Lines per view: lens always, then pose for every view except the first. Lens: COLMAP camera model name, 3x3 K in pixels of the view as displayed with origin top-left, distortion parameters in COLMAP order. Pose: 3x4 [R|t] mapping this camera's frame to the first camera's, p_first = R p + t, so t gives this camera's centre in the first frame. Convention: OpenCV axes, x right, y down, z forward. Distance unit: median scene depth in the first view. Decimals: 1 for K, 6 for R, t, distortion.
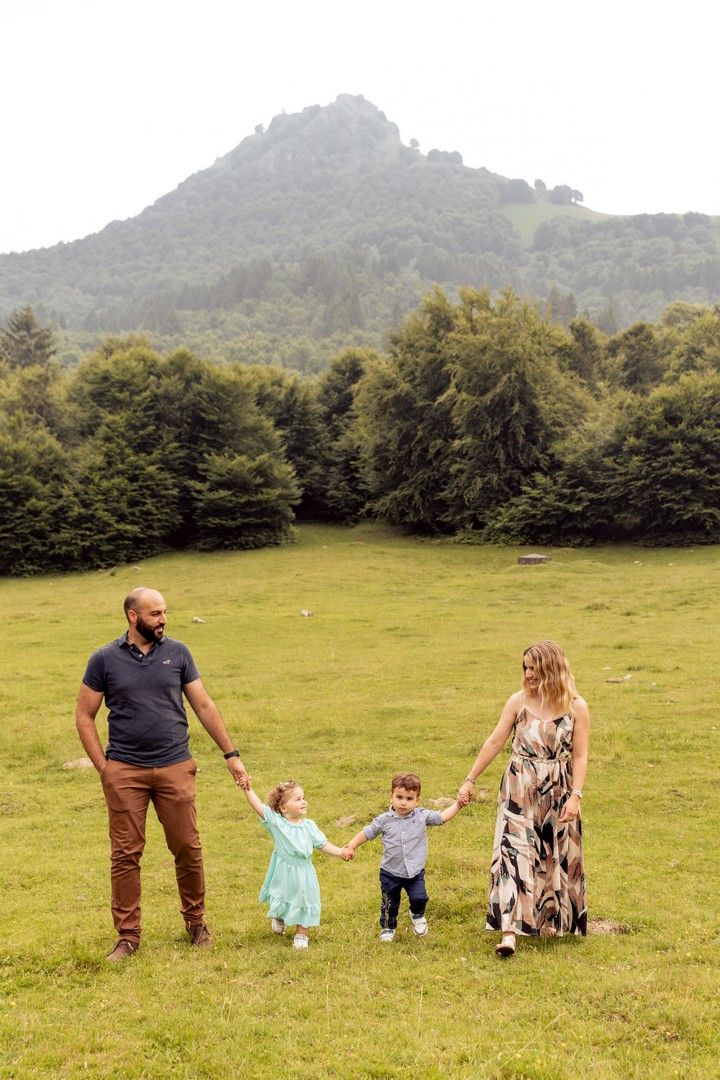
lens RADIAL K [[1370.4, 0, 371.9], [0, 1370.4, 589.0], [0, 0, 1]] dist [0.032867, 0.000000]
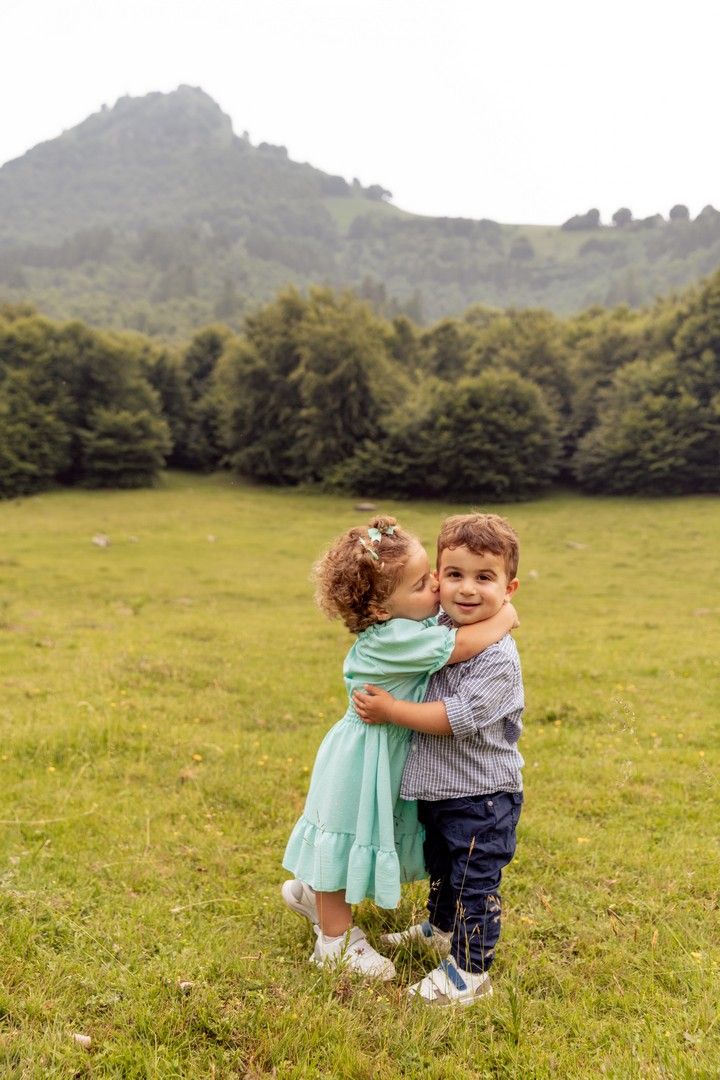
lens RADIAL K [[1540.5, 0, 367.1], [0, 1540.5, 499.9], [0, 0, 1]] dist [-0.011419, 0.000000]
pose [[0.983381, 0.049528, 0.174669, -0.116932], [-0.043923, 0.998393, -0.035812, 0.019335], [-0.176161, 0.027545, 0.983976, -0.364914]]
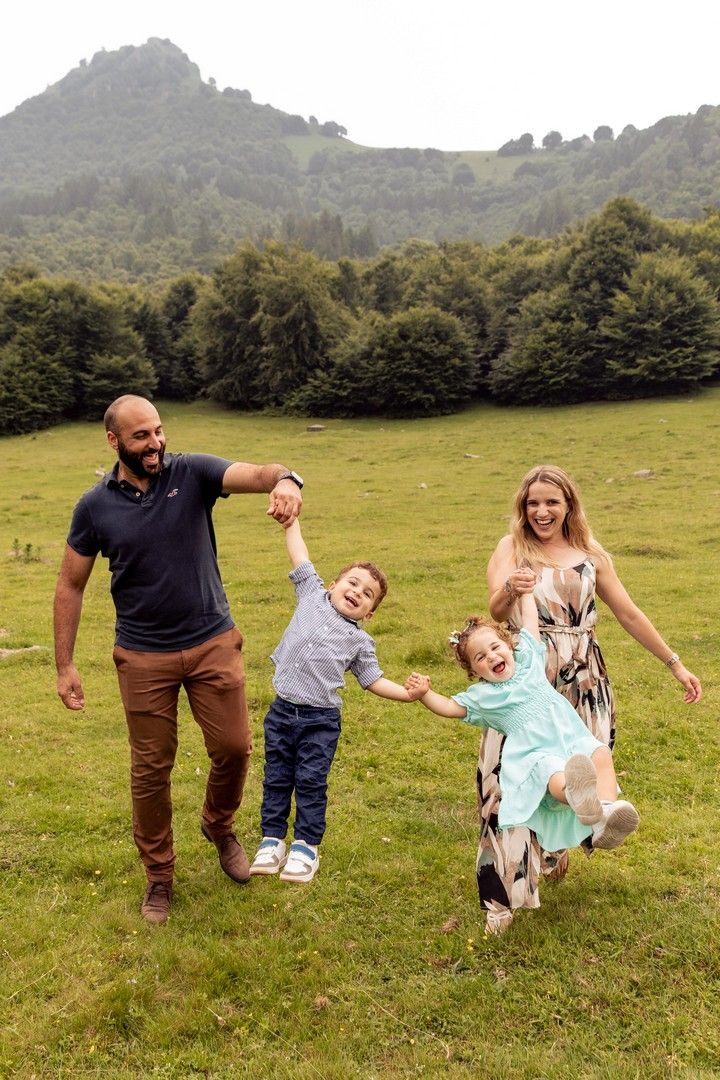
lens RADIAL K [[1601.3, 0, 356.7], [0, 1601.3, 532.7], [0, 0, 1]] dist [0.031656, 0.000000]
pose [[0.988053, -0.016153, 0.153264, -0.105664], [0.005959, 0.997752, 0.066743, -0.021447], [-0.153997, -0.065032, 0.985929, -0.726198]]
